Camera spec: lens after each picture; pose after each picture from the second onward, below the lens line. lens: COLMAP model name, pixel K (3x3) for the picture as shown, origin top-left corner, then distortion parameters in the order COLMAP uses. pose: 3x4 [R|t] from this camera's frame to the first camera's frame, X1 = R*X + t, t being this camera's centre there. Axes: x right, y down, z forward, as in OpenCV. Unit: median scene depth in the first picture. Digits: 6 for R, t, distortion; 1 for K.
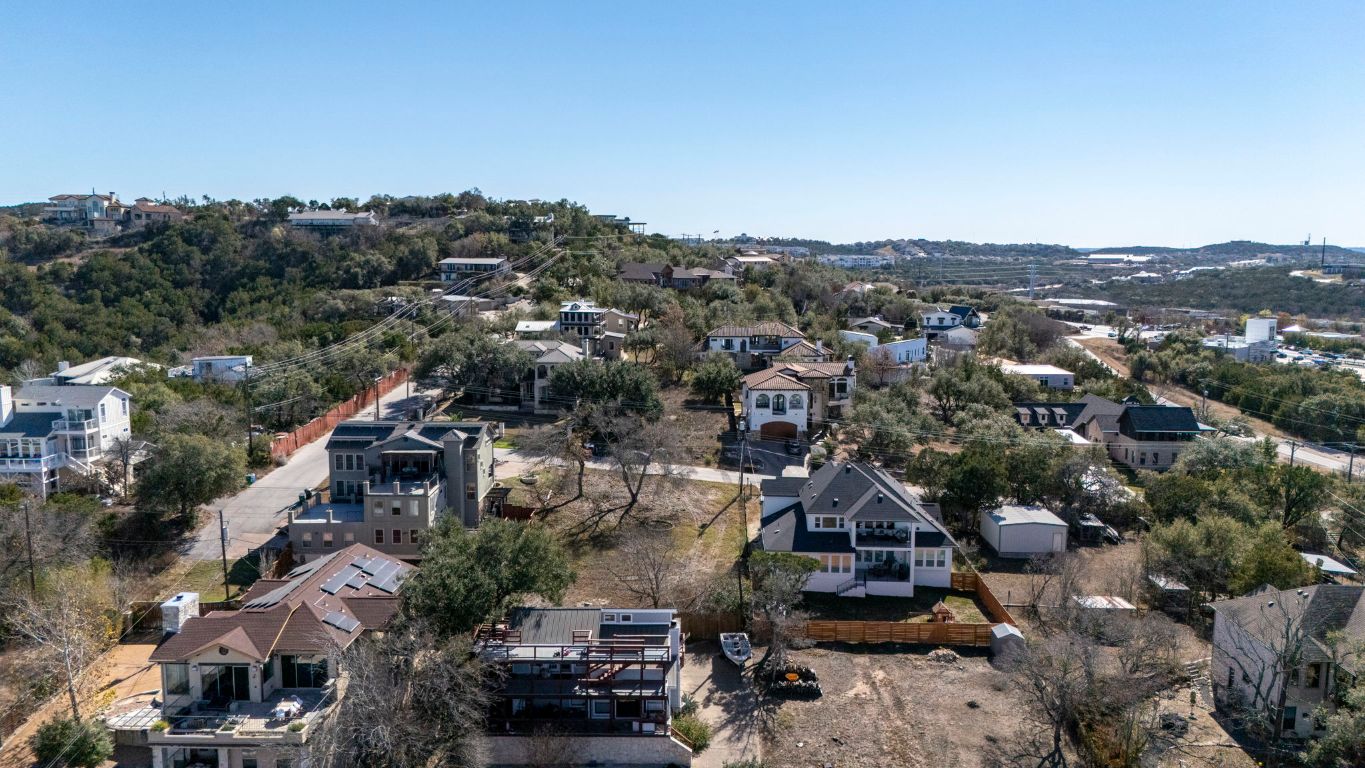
lens RADIAL K [[995.3, 0, 690.8], [0, 995.3, 379.4], [0, 0, 1]] dist [0.072170, -0.056611]
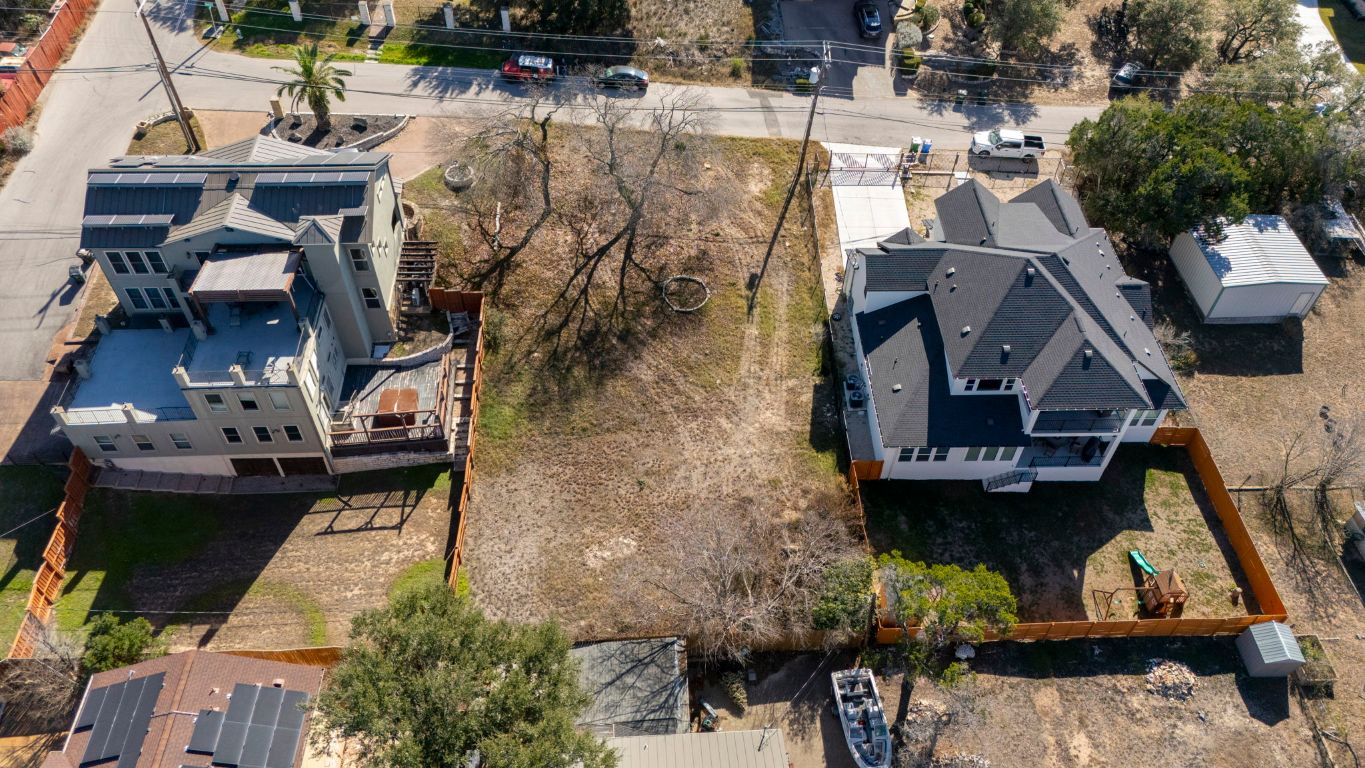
lens RADIAL K [[1008.2, 0, 686.1], [0, 1008.2, 385.0], [0, 0, 1]] dist [0.062404, -0.059861]
pose [[0.998041, -0.034930, 0.051902, -0.065289], [-0.007422, 0.757653, 0.652616, -0.219794], [-0.062119, -0.651723, 0.755909, 0.478153]]
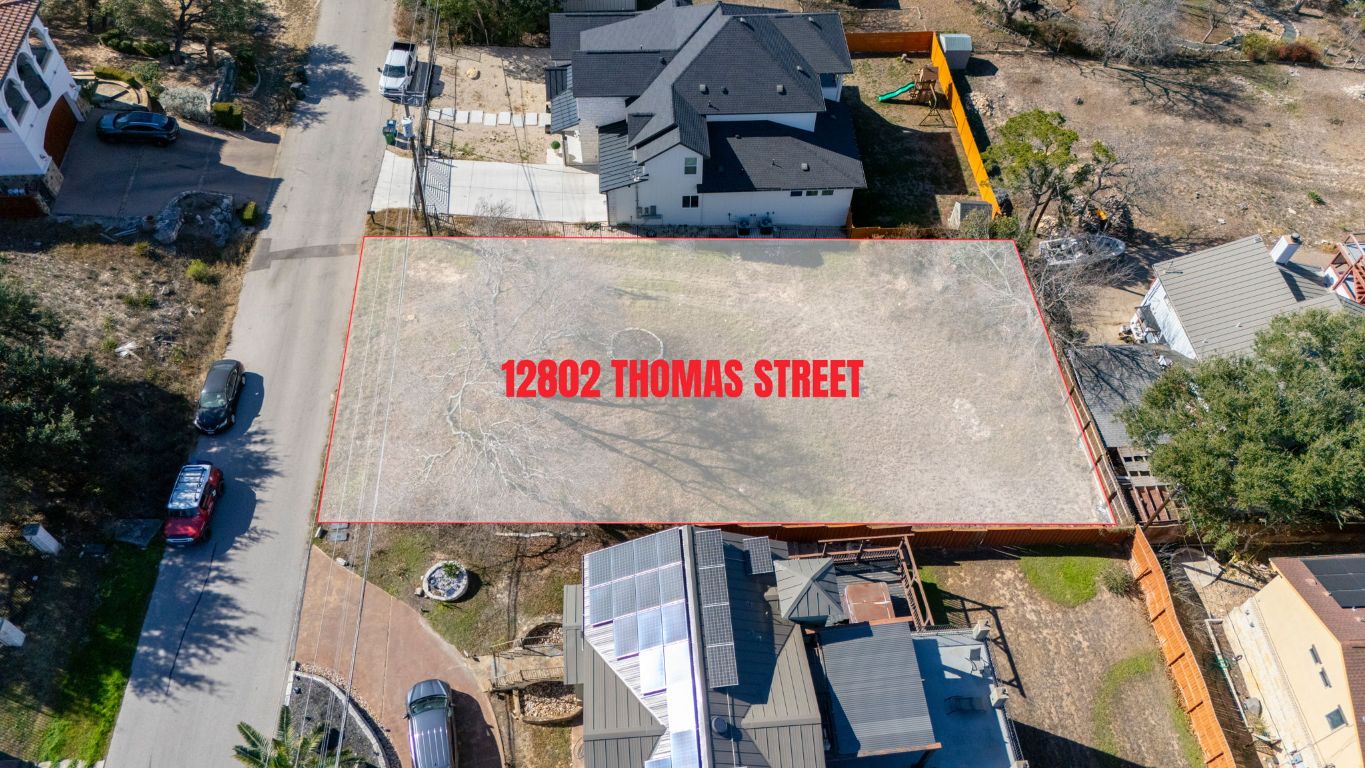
lens RADIAL K [[1008.2, 0, 686.1], [0, 1008.2, 385.0], [0, 0, 1]] dist [0.062404, -0.059861]
pose [[-0.085067, -0.812250, 0.577074, -0.364763], [0.110592, 0.567897, 0.815636, -0.284058], [-0.990219, 0.133203, 0.041519, 0.943109]]
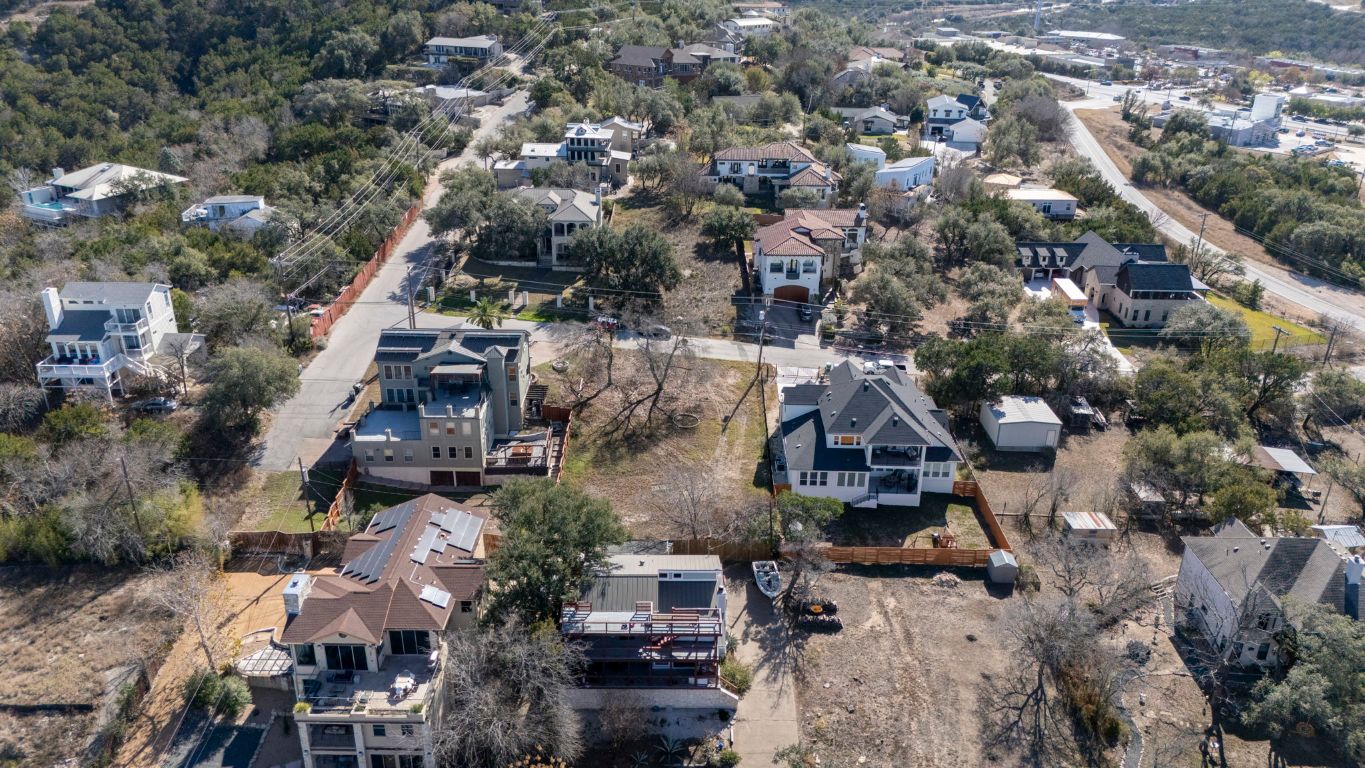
lens RADIAL K [[995.3, 0, 690.8], [0, 995.3, 379.4], [0, 0, 1]] dist [0.072170, -0.056611]
pose [[0.999787, 0.003550, 0.020334, -0.048006], [-0.009048, 0.960789, 0.277135, -0.193245], [-0.018553, -0.277259, 0.960616, -0.024446]]
